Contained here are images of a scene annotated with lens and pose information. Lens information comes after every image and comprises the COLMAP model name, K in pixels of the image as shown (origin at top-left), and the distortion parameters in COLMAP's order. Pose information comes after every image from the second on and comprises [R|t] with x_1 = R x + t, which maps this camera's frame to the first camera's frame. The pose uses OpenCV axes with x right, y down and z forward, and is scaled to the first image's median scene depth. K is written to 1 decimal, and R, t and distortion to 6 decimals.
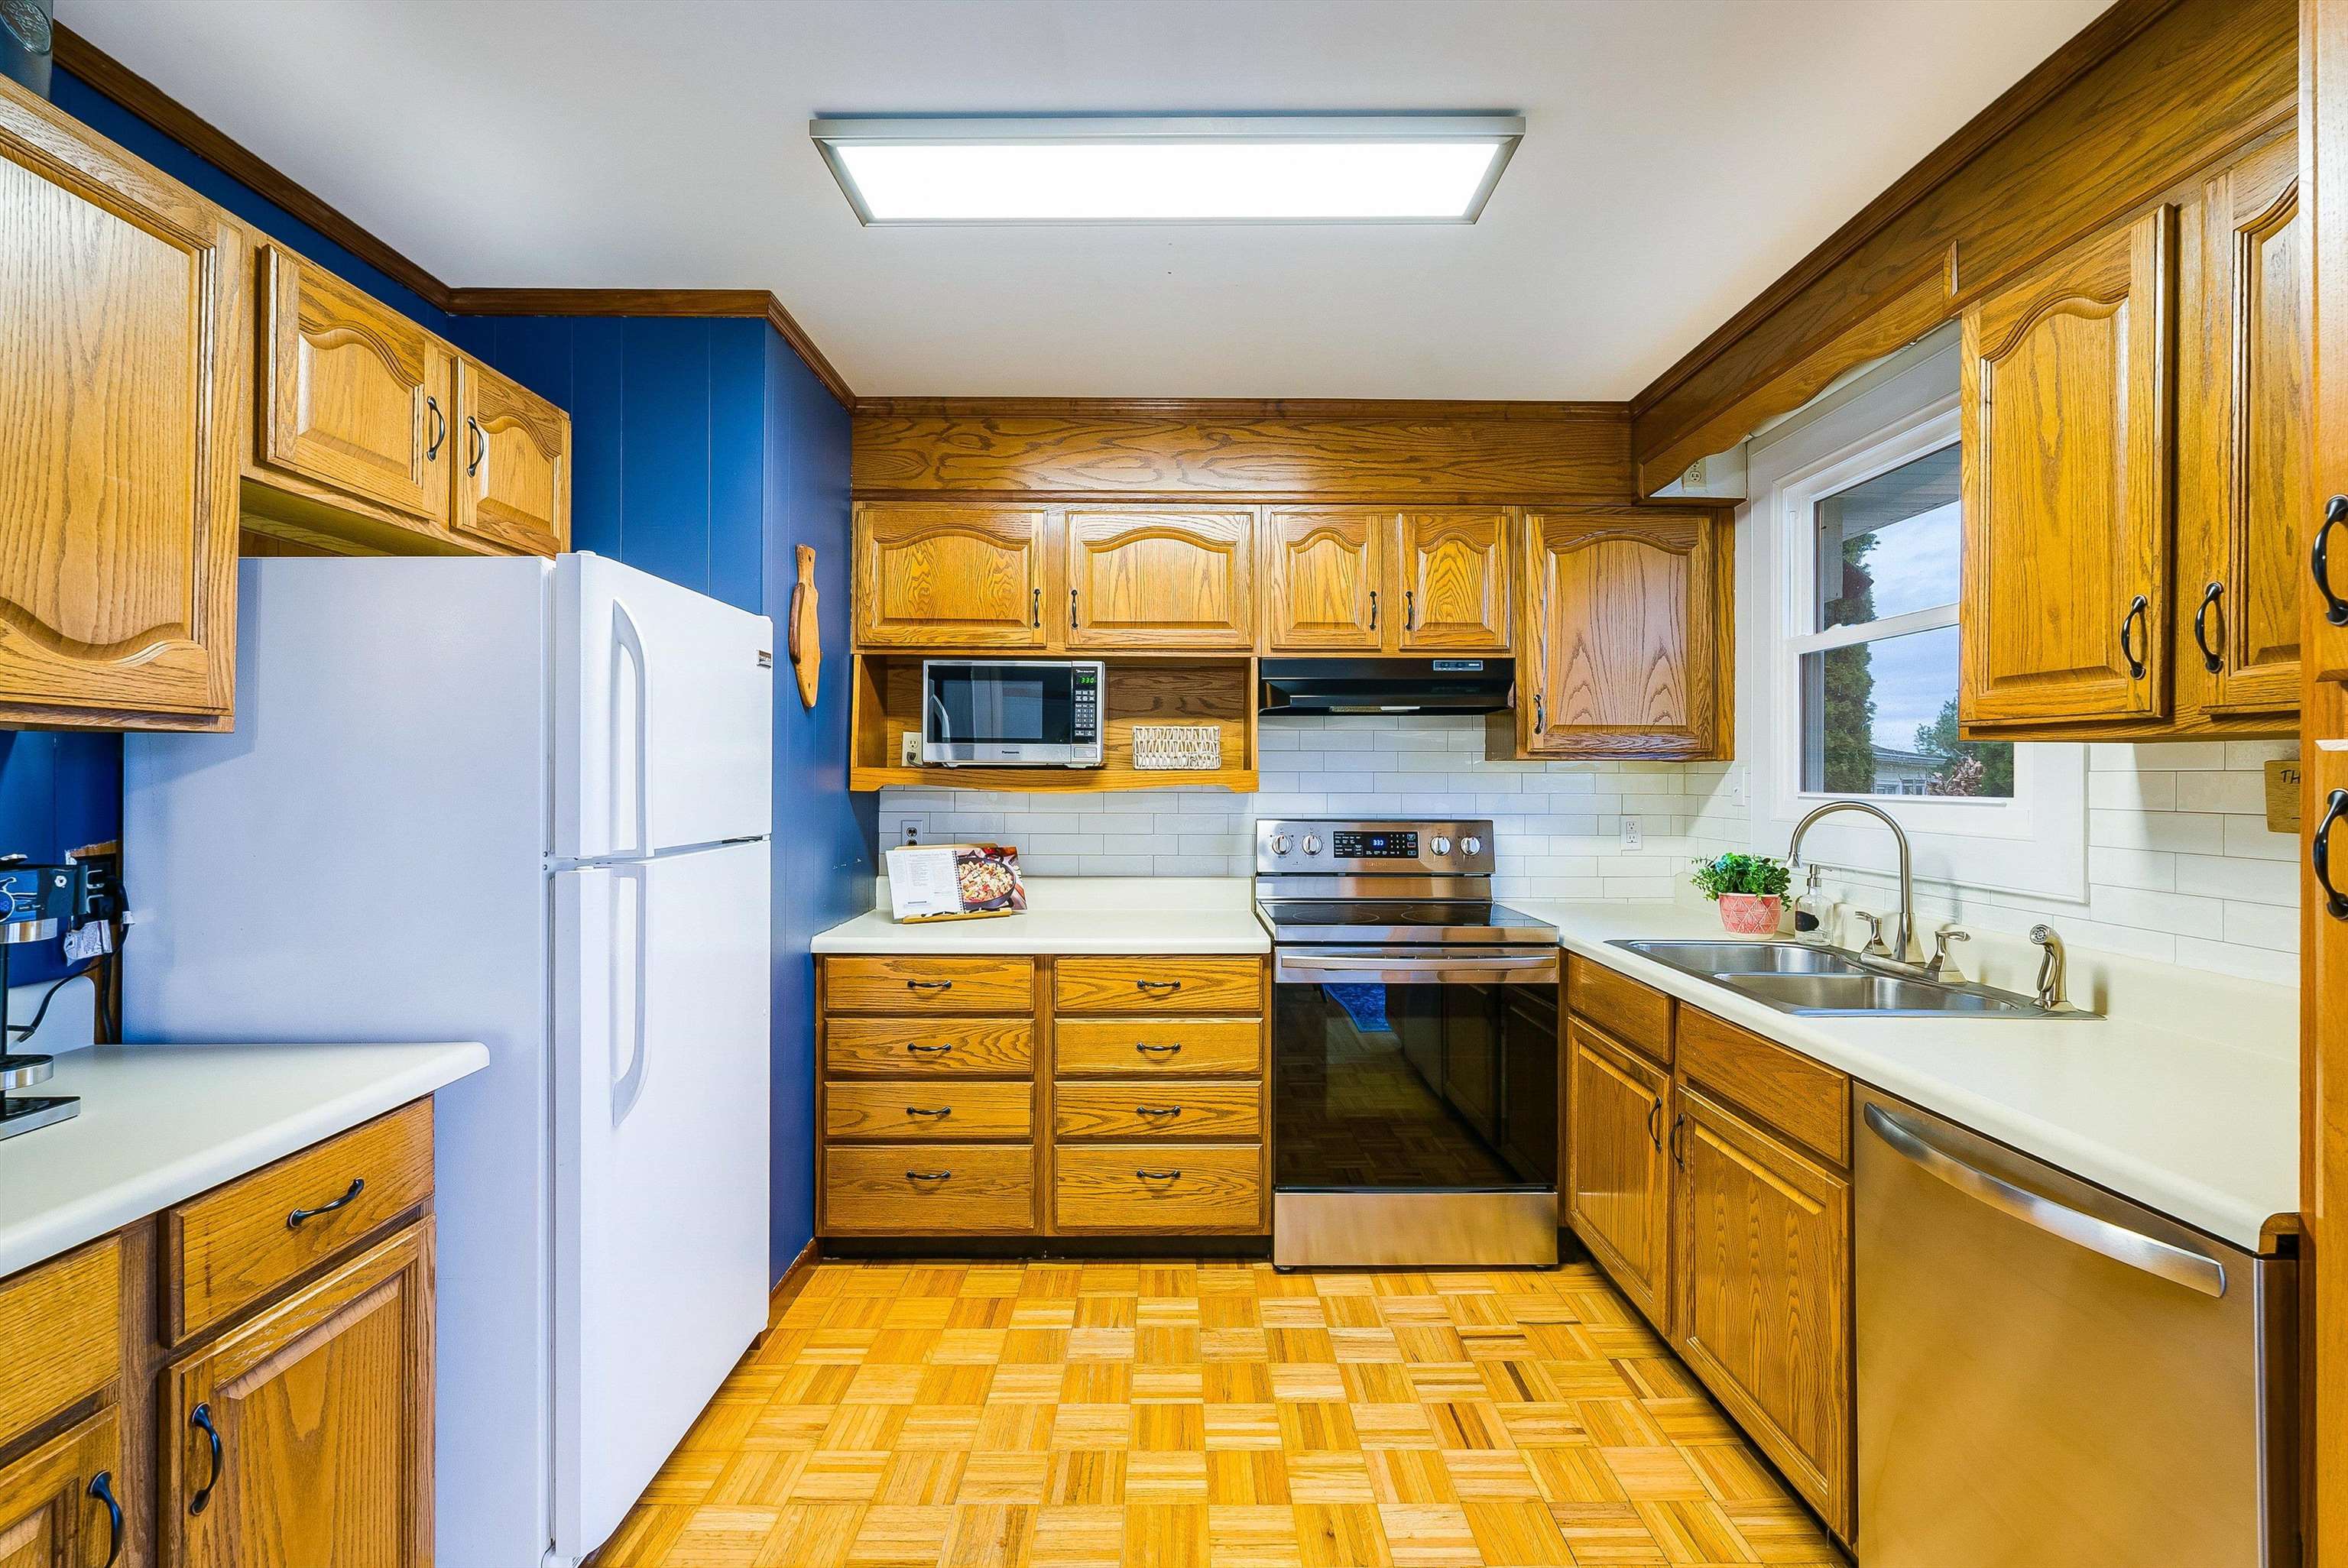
lens RADIAL K [[1050.6, 0, 1181.8], [0, 1050.6, 773.5], [0, 0, 1]] dist [-0.014975, -0.000281]
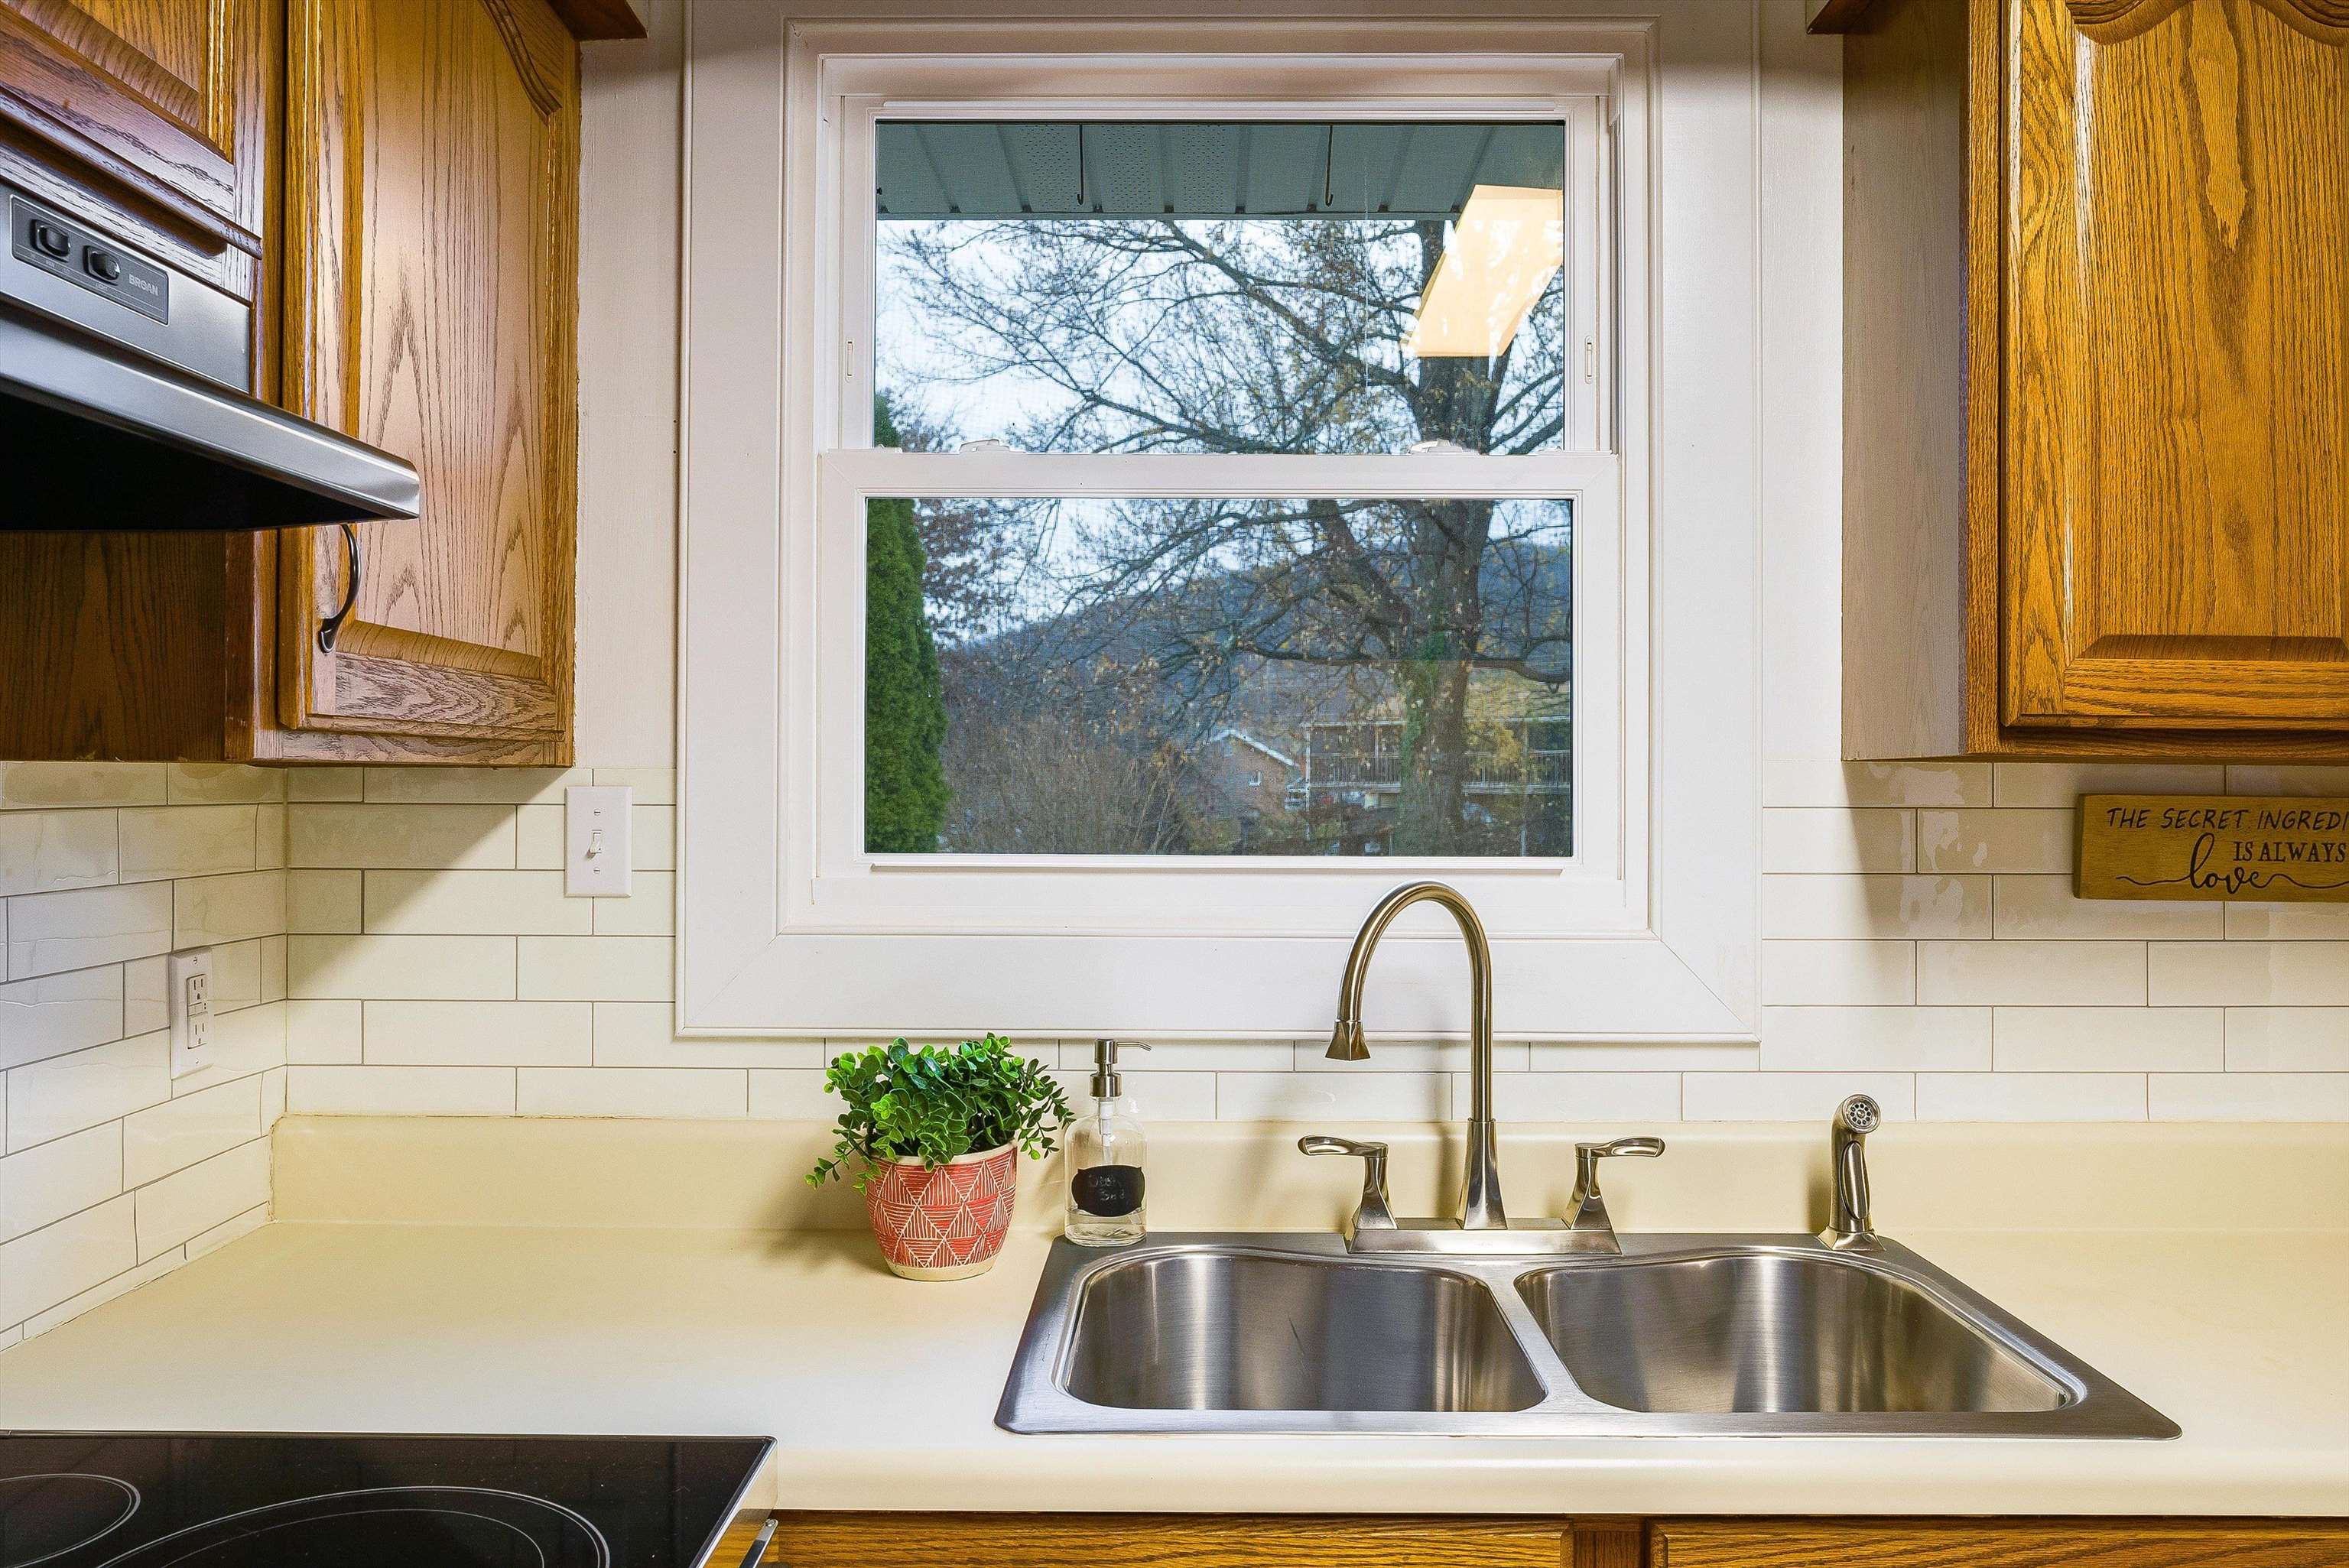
lens RADIAL K [[1752.4, 0, 1185.6], [0, 1752.4, 771.8], [0, 0, 1]] dist [-0.022146, 0.003924]
pose [[0.015765, 0.001629, 0.999874, -0.058092], [-0.004718, 0.999988, -0.001555, -0.013317], [-0.999865, -0.004693, 0.015773, 0.932897]]
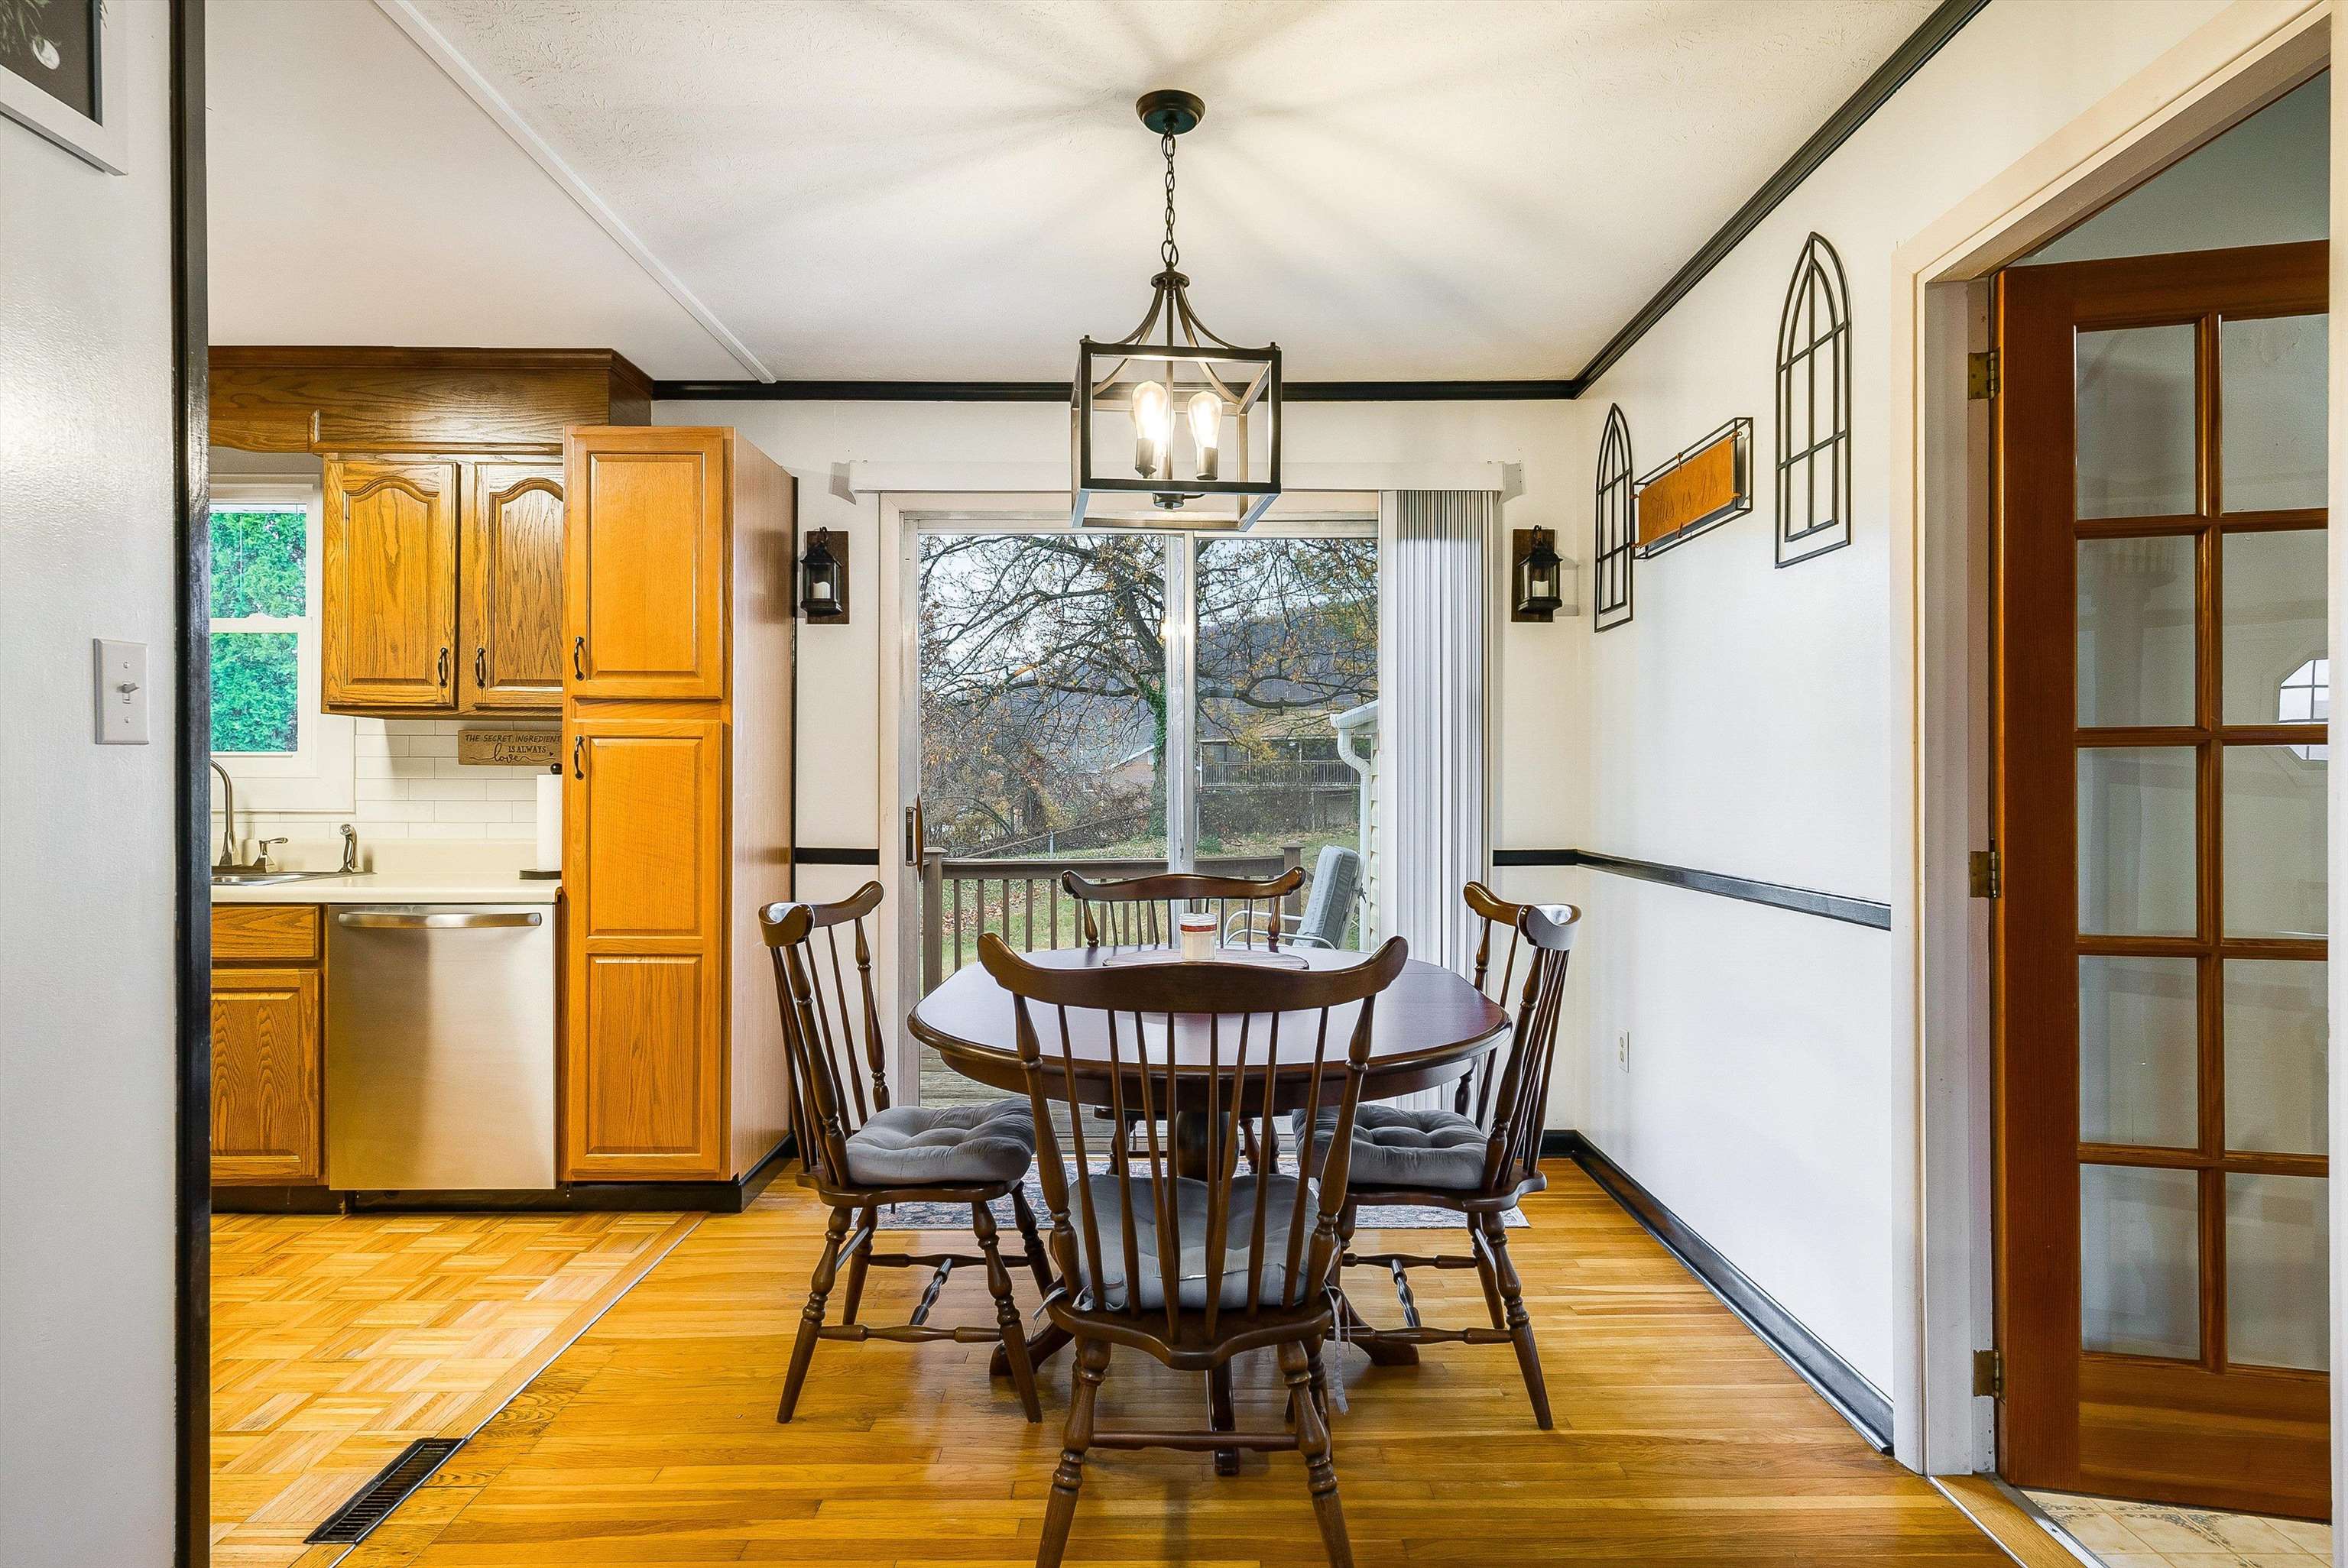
lens RADIAL K [[1346.1, 0, 1172.0], [0, 1346.1, 780.3], [0, 0, 1]] dist [-0.009302, -0.002701]
pose [[0.008378, 0.000908, 0.999964, -0.949691], [-0.004587, 0.999989, -0.000869, 0.048962], [-0.999954, -0.004579, 0.008383, -0.258321]]
